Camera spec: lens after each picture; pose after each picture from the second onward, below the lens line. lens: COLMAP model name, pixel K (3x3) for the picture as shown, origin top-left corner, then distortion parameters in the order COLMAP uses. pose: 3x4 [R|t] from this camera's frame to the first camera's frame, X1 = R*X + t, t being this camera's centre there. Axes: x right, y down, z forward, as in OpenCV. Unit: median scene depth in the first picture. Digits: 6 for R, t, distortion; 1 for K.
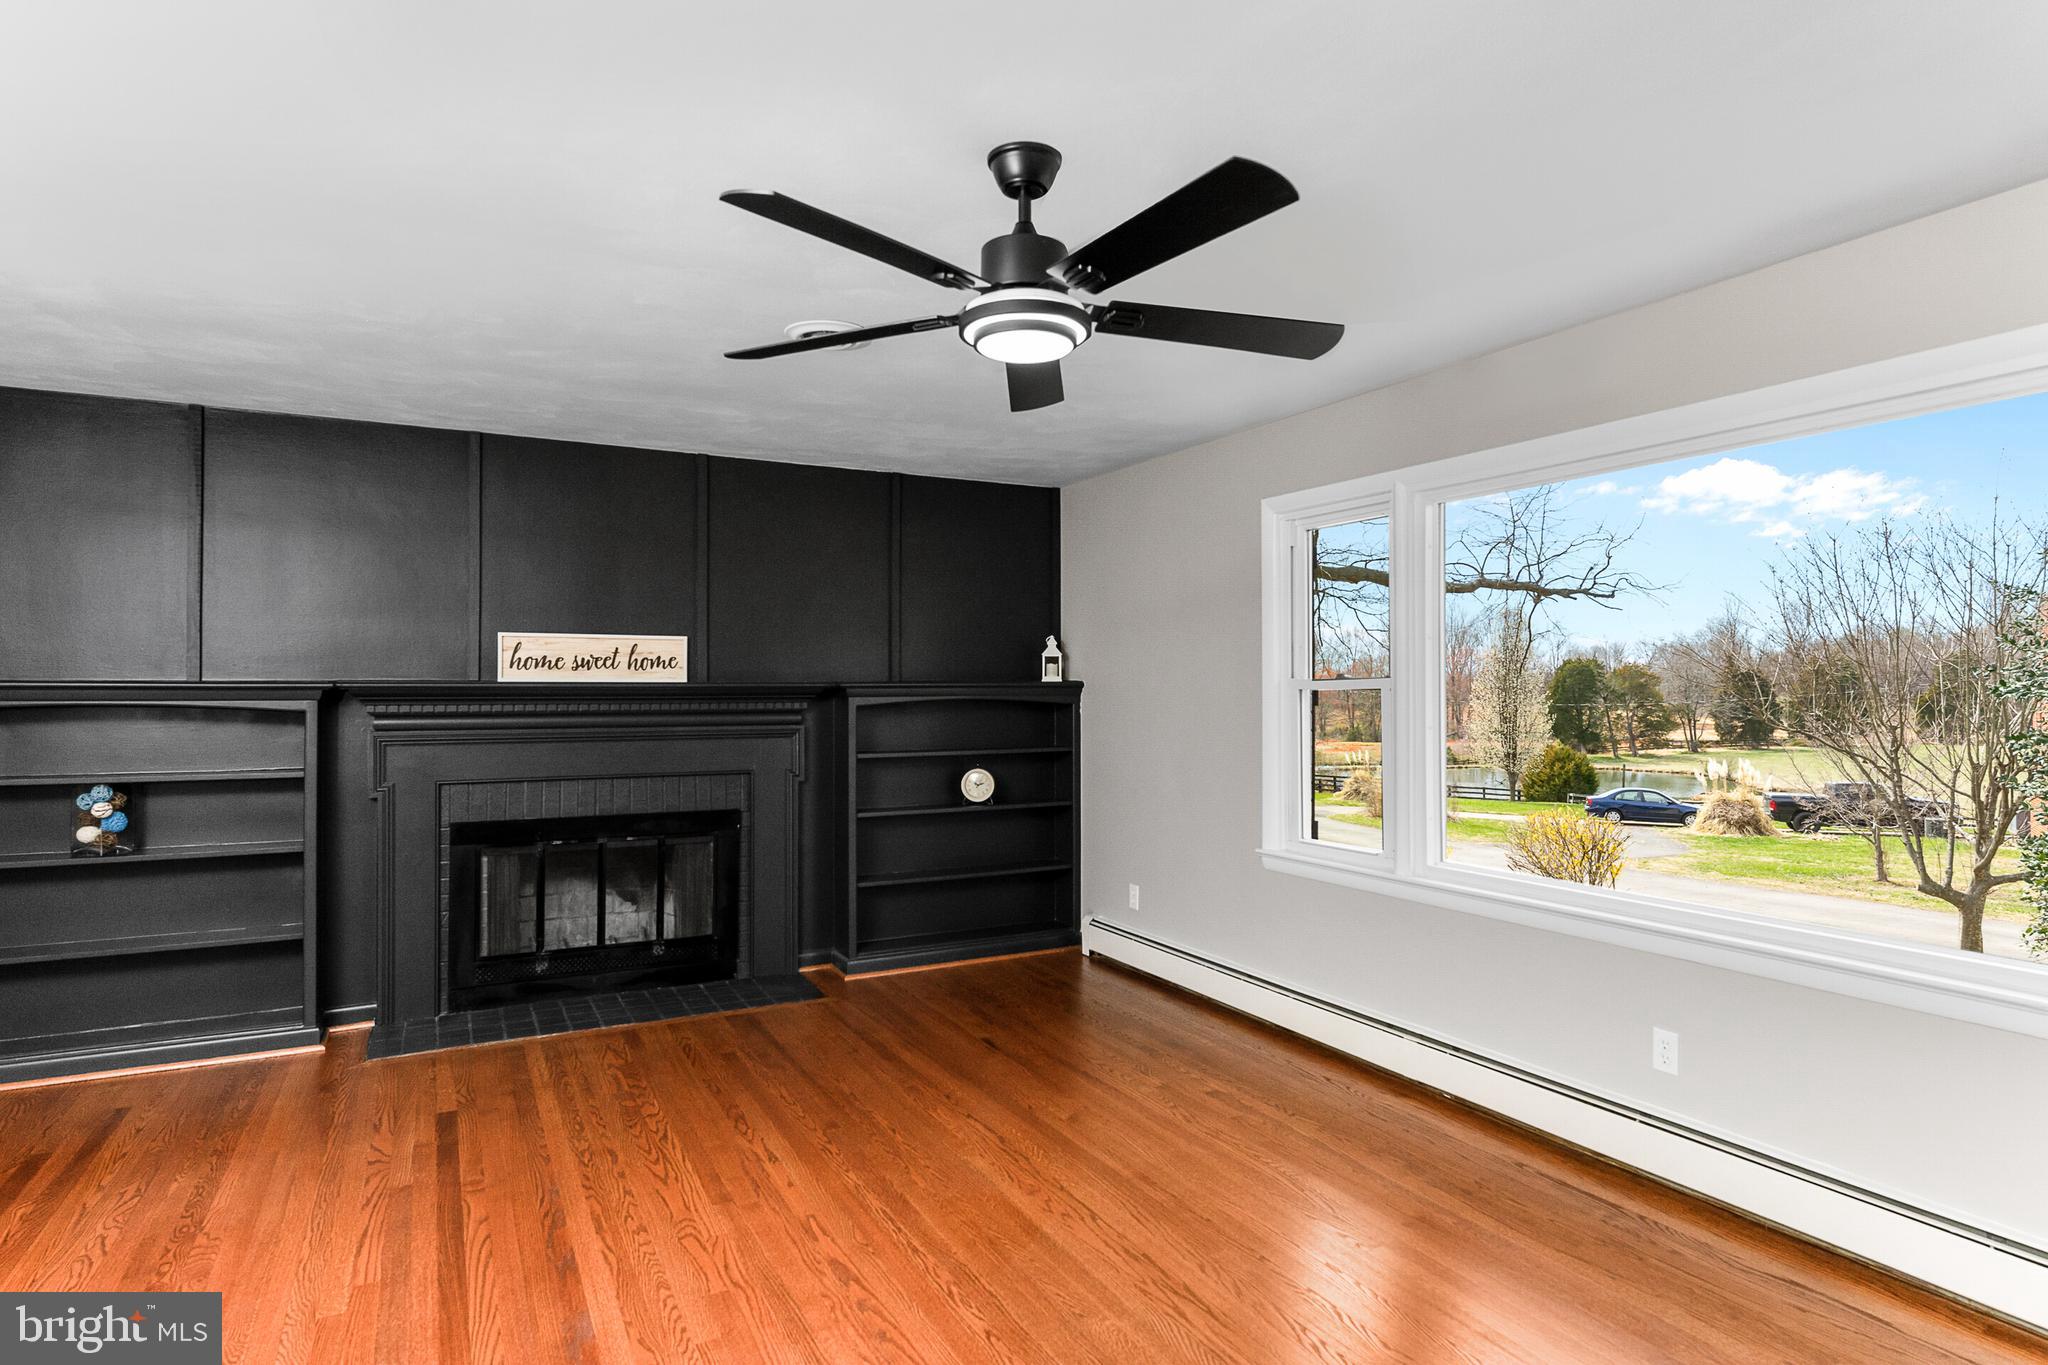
lens RADIAL K [[1115.6, 0, 1024.0], [0, 1115.6, 682.5], [0, 0, 1]] dist [0.004746, 0.001220]
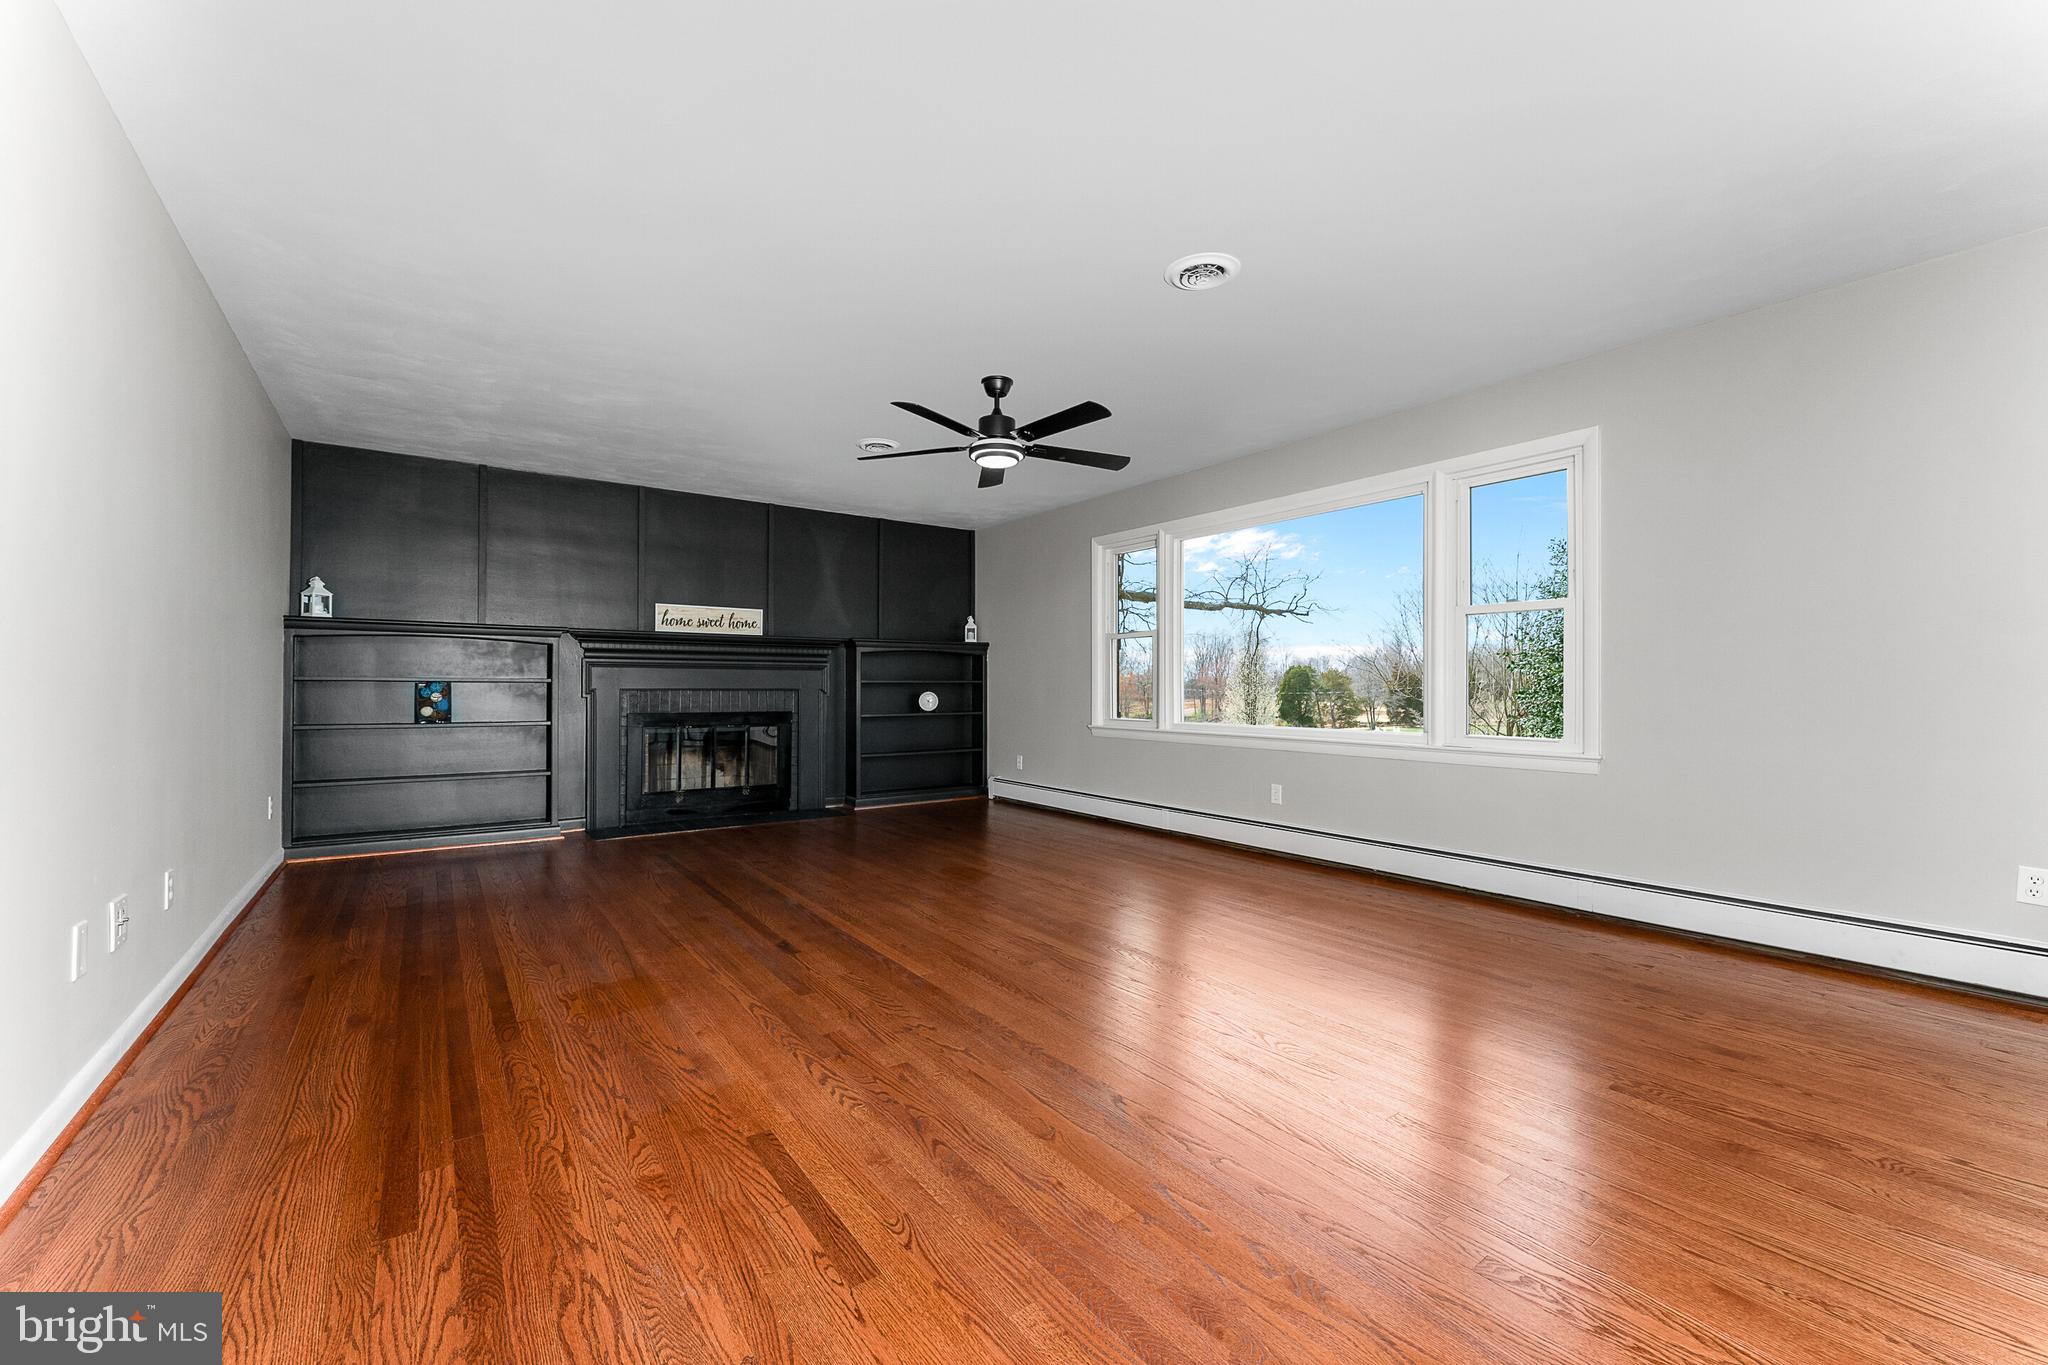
lens RADIAL K [[823.8, 0, 1031.1], [0, 823.8, 677.3], [0, 0, 1]] dist [0.003635, -0.000605]
pose [[0.989419, 0.003526, 0.145044, -0.074583], [-0.002736, 0.999980, -0.005641, 0.066326], [-0.145061, 0.005184, 0.989409, -0.298404]]
